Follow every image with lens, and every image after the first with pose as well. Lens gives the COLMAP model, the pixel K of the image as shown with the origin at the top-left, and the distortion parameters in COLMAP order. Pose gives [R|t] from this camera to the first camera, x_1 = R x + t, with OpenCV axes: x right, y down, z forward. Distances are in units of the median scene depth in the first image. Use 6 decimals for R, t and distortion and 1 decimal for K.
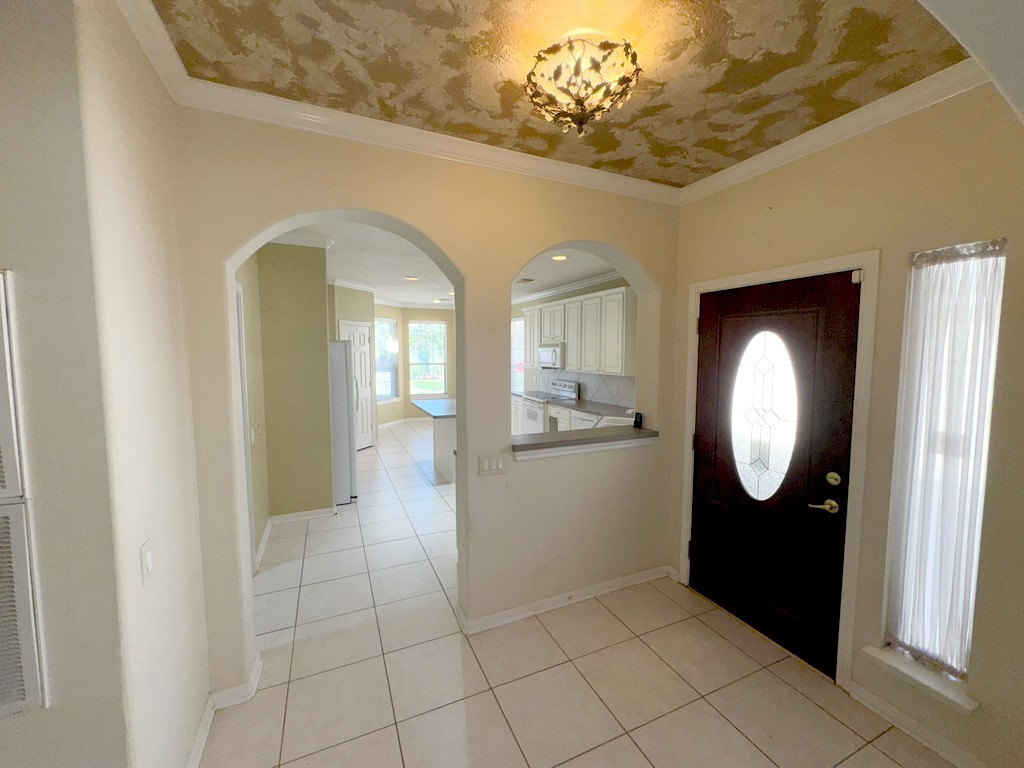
lens RADIAL K [[407.6, 0, 510.9], [0, 407.6, 382.5], [0, 0, 1]] dist [-0.002029, -0.000412]
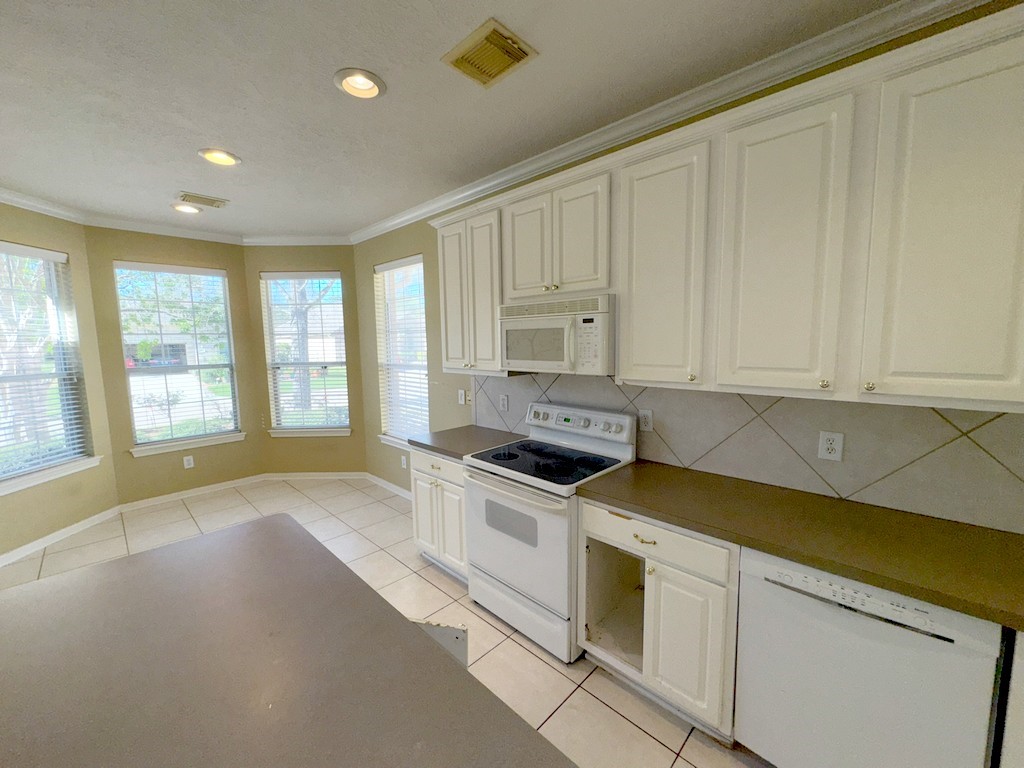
lens RADIAL K [[407.6, 0, 511.7], [0, 407.6, 384.7], [0, 0, 1]] dist [-0.002029, -0.000412]
pose [[0.928175, -0.053580, 0.368268, -0.057108], [0.043295, 0.998408, 0.036139, -0.039648], [-0.369618, -0.017599, 0.929017, 0.665230]]
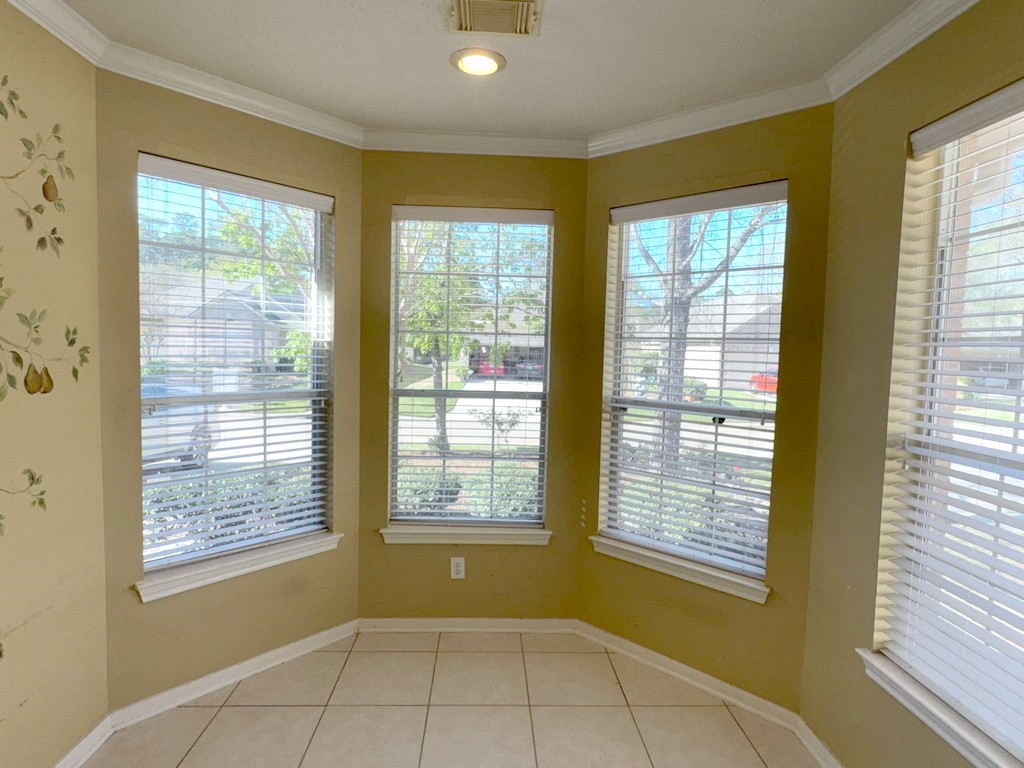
lens RADIAL K [[570.3, 0, 509.0], [0, 570.3, 386.4], [0, 0, 1]] dist [-0.002546, -0.001945]
pose [[0.929354, 0.051177, -0.365624, -0.087570], [-0.056577, 0.998390, -0.004061, -0.070918], [0.364828, 0.024460, 0.930754, 0.990398]]
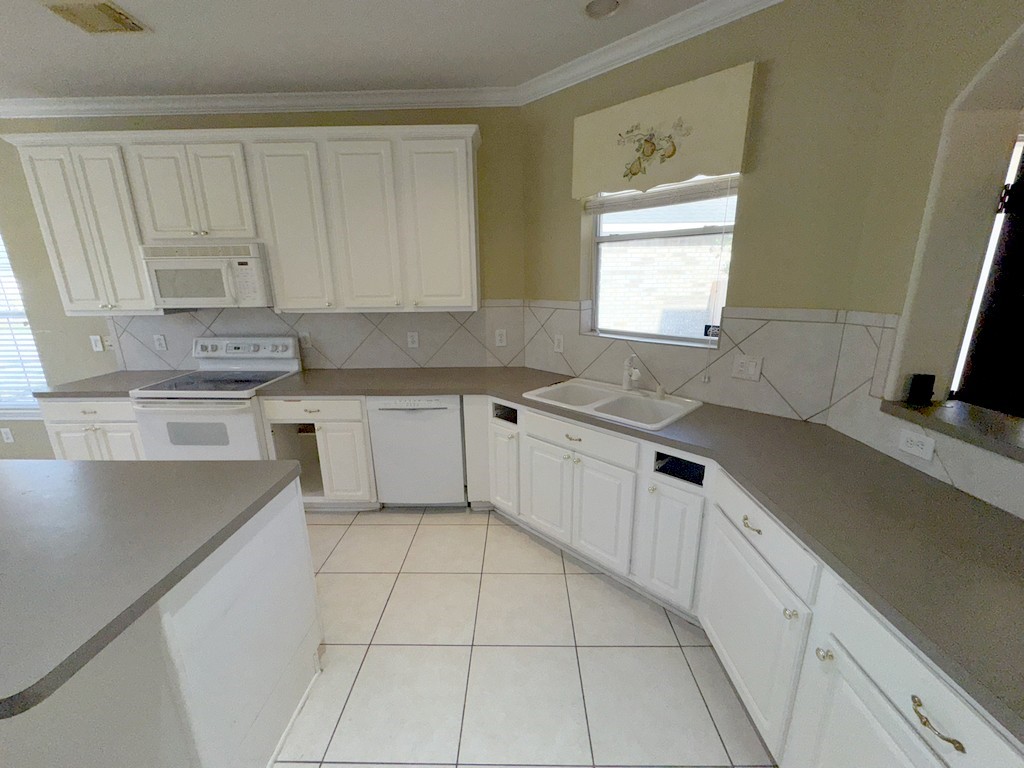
lens RADIAL K [[407.6, 0, 509.9], [0, 407.6, 383.6], [0, 0, 1]] dist [-0.002029, -0.000412]
pose [[0.422604, -0.234978, 0.875323, -0.144428], [0.082372, 0.971767, 0.221098, -0.028168], [-0.902563, -0.021335, 0.430028, 0.534814]]
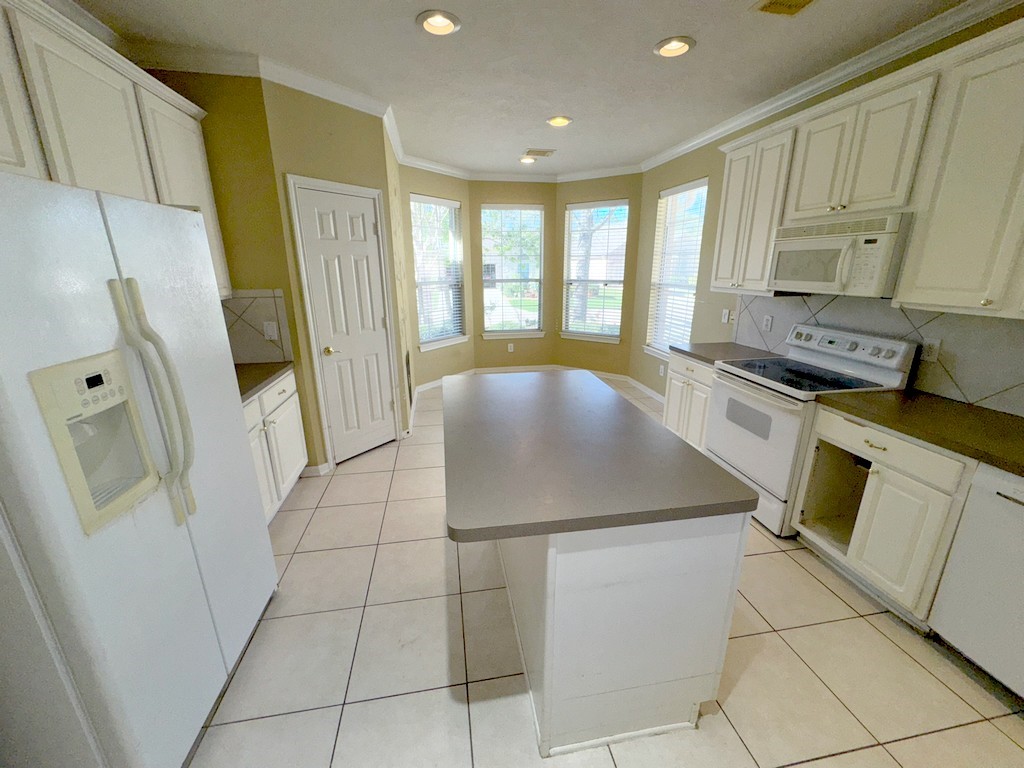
lens RADIAL K [[407.6, 0, 512.8], [0, 407.6, 383.7], [0, 0, 1]] dist [-0.002029, -0.000412]
pose [[0.970590, 0.063712, -0.232154, -0.073388], [-0.015158, 0.978604, 0.205192, -0.027972], [0.240260, -0.195639, 0.950789, 0.553063]]
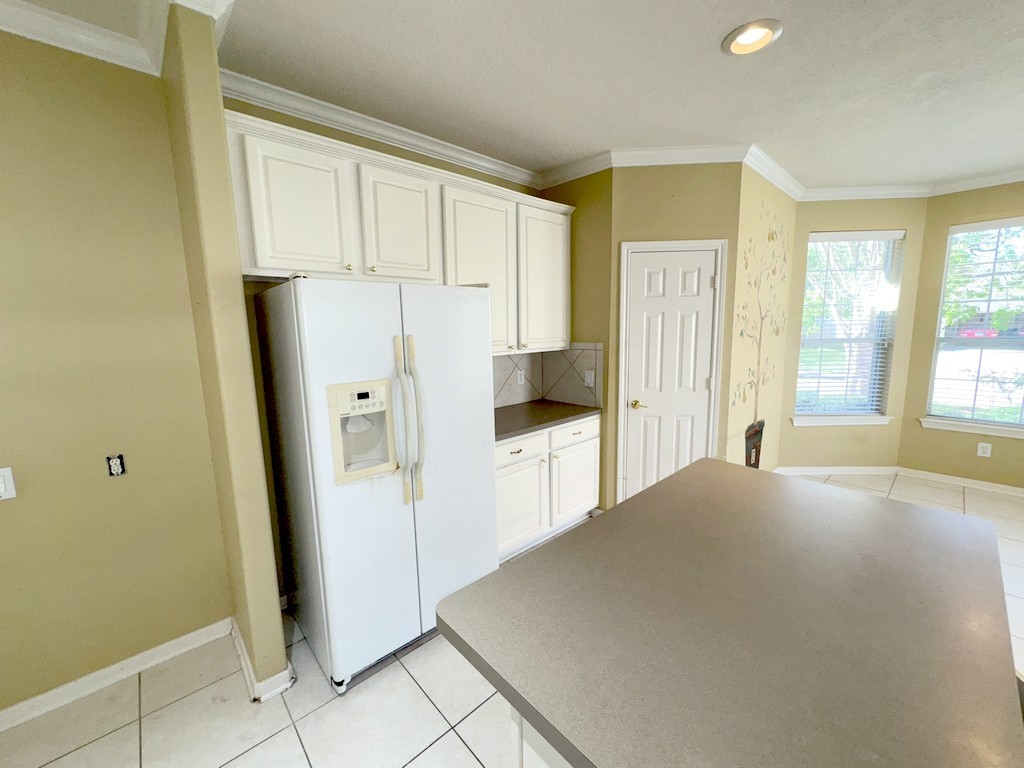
lens RADIAL K [[407.6, 0, 514.0], [0, 407.6, 383.3], [0, 0, 1]] dist [-0.002029, -0.000412]
pose [[0.318033, 0.128764, -0.939295, 0.001331], [-0.053820, 0.991588, 0.117710, -0.037196], [0.946551, 0.013117, 0.322288, 0.661782]]
